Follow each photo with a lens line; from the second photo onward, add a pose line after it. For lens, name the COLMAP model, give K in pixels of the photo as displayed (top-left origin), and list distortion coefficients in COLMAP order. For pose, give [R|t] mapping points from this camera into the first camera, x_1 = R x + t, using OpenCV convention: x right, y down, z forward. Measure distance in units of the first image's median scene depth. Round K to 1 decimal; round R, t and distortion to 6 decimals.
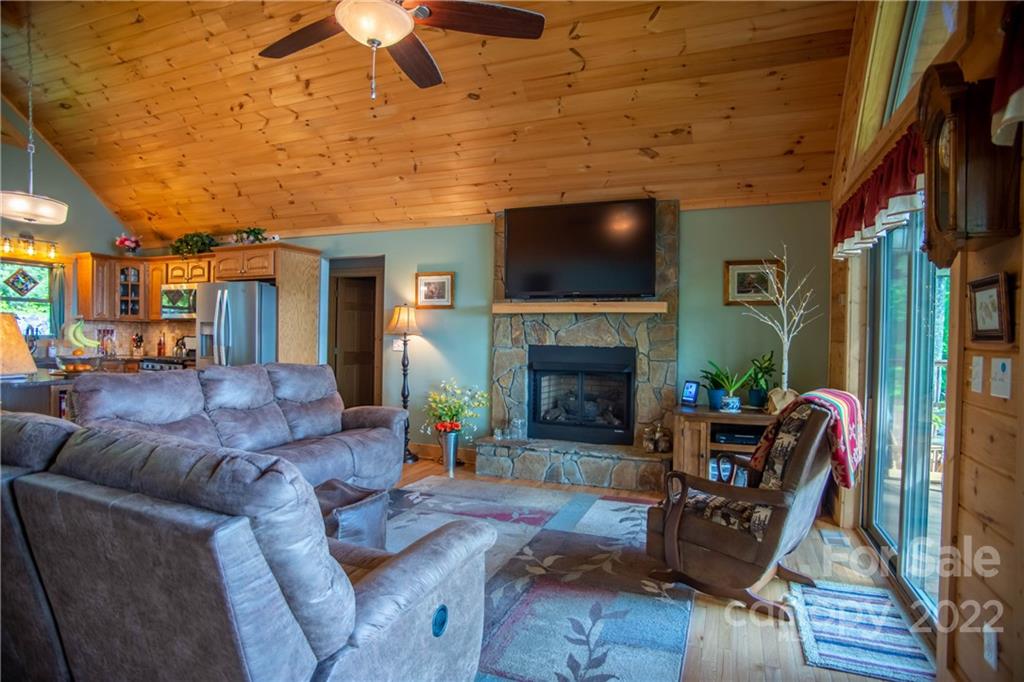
lens RADIAL K [[560.0, 0, 512.0], [0, 560.0, 341.0], [0, 0, 1]] dist [-0.126517, 0.076689]
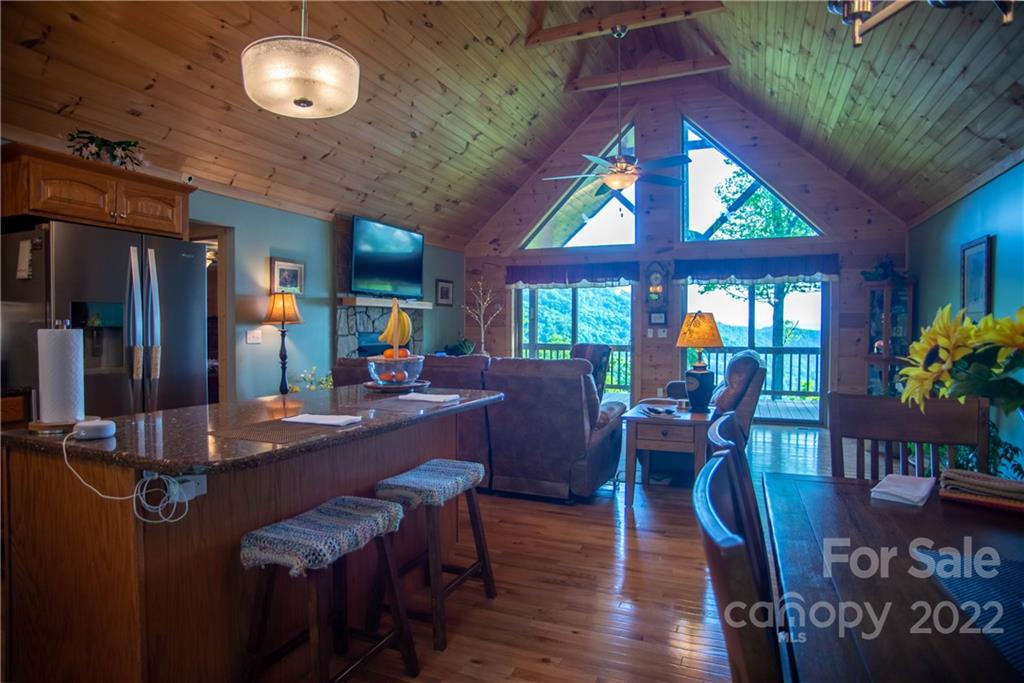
lens RADIAL K [[560.0, 0, 512.0], [0, 560.0, 341.5], [0, 0, 1]] dist [-0.126517, 0.076689]
pose [[0.012032, -0.042703, 0.999015, -1.341563], [-0.001261, 0.999086, 0.042721, -0.028327], [-0.999927, -0.001774, 0.011967, 0.755976]]
